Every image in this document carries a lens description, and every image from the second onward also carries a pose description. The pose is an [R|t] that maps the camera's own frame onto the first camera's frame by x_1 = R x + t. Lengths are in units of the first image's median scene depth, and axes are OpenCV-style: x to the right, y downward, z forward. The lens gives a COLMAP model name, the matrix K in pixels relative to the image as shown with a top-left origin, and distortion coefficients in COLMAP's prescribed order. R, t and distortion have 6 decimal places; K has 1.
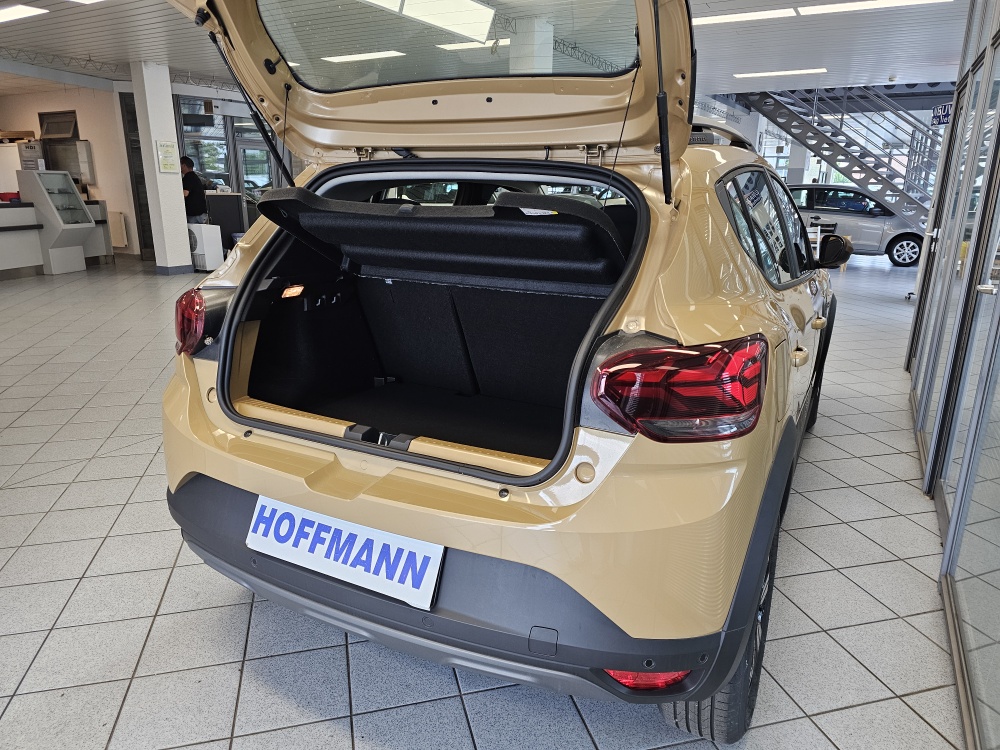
lens RADIAL K [[683.5, 0, 478.7], [0, 683.5, 379.6], [0, 0, 1]] dist [0.070120, -0.074492]
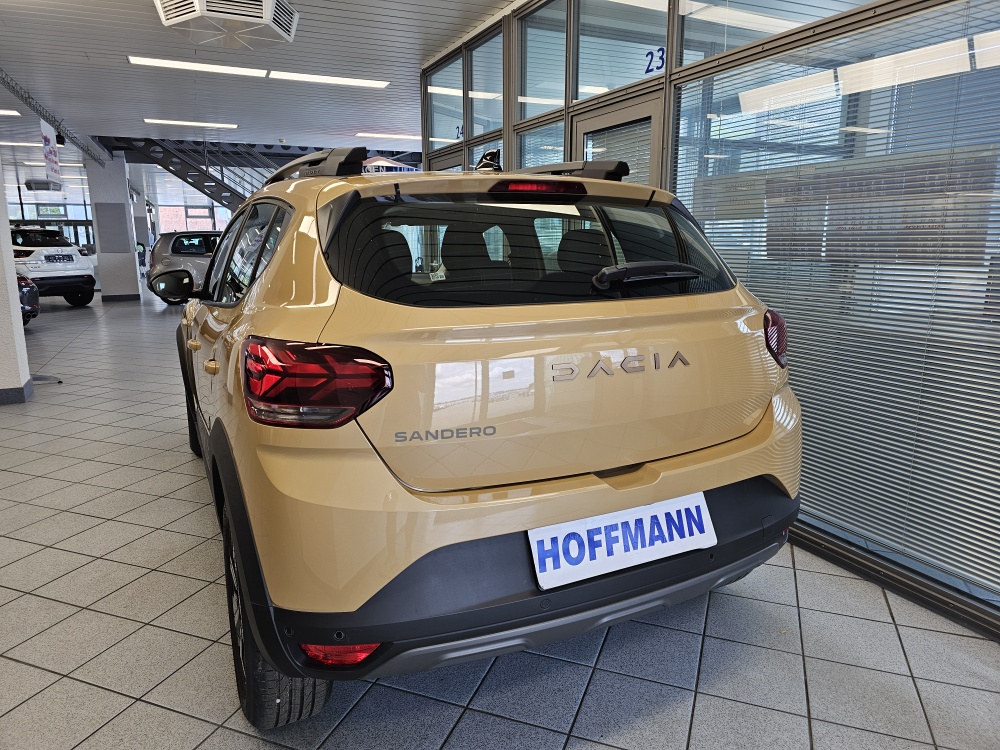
lens RADIAL K [[683.5, 0, 503.5], [0, 683.5, 380.4], [0, 0, 1]] dist [0.070120, -0.074492]
pose [[0.569314, -0.187446, 0.800466, -1.111642], [0.241341, 0.968867, 0.055232, -0.101008], [-0.785899, 0.161741, 0.596828, 0.462165]]
